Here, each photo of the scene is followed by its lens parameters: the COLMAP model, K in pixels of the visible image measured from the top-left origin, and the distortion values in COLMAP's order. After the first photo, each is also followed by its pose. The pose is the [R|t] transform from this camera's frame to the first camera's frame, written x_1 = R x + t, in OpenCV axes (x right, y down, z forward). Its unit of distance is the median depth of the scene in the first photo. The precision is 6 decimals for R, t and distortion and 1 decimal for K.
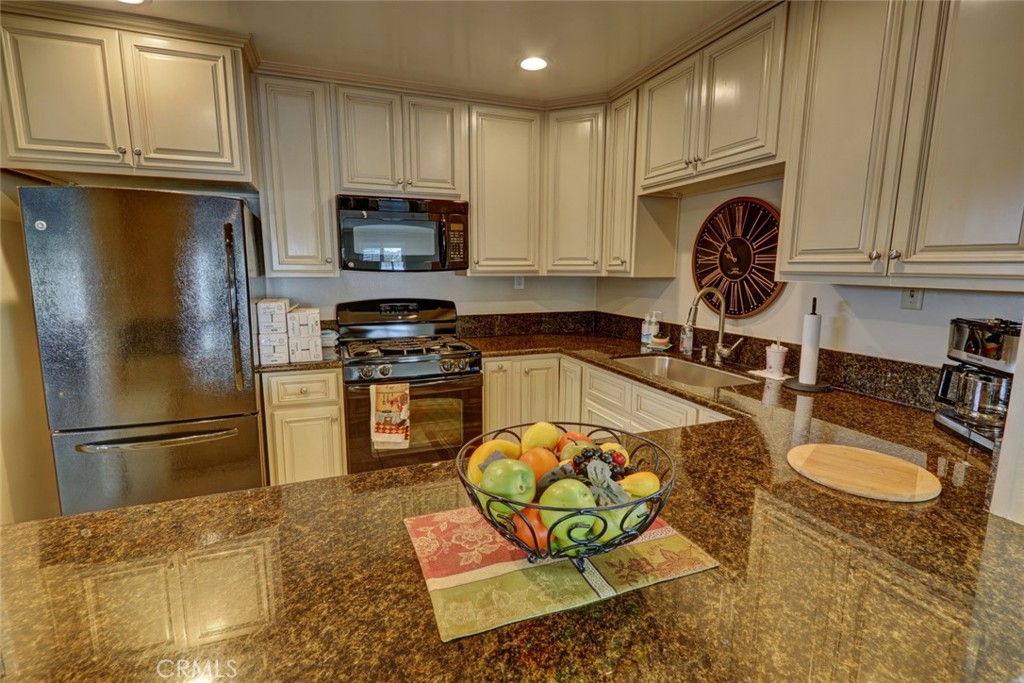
lens RADIAL K [[471.6, 0, 514.2], [0, 471.6, 340.4], [0, 0, 1]] dist [0.000765, 0.000085]
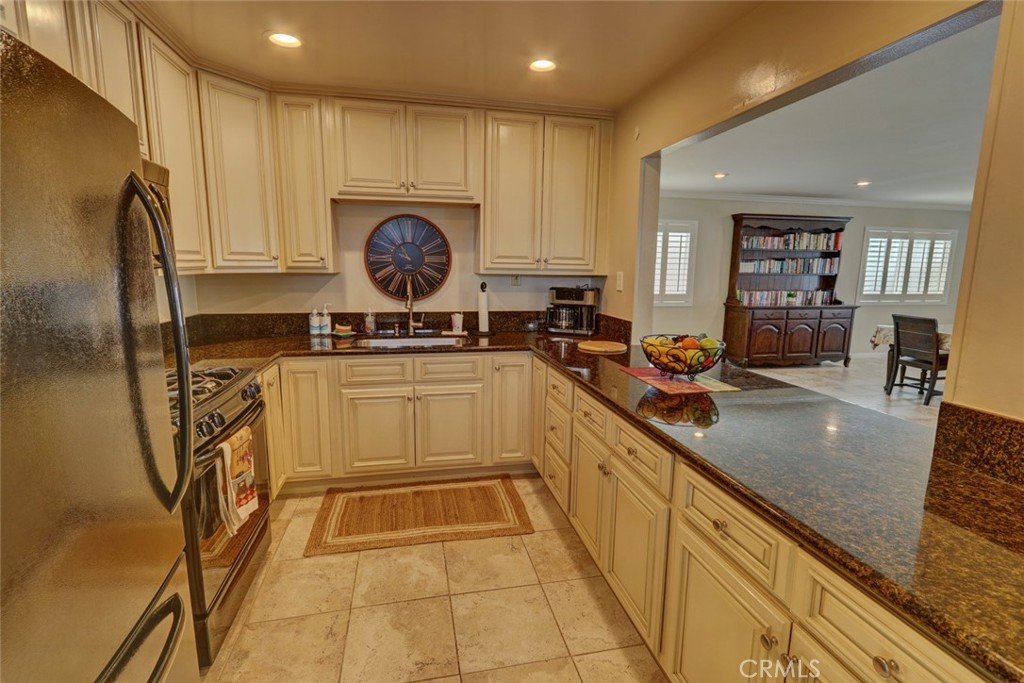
lens RADIAL K [[471.6, 0, 514.2], [0, 471.6, 340.4], [0, 0, 1]] dist [0.000765, 0.000085]
pose [[0.160577, -0.157873, 0.974316, -0.838286], [0.140079, 0.980779, 0.135834, -0.077346], [-0.977033, 0.114669, 0.179606, 0.455029]]
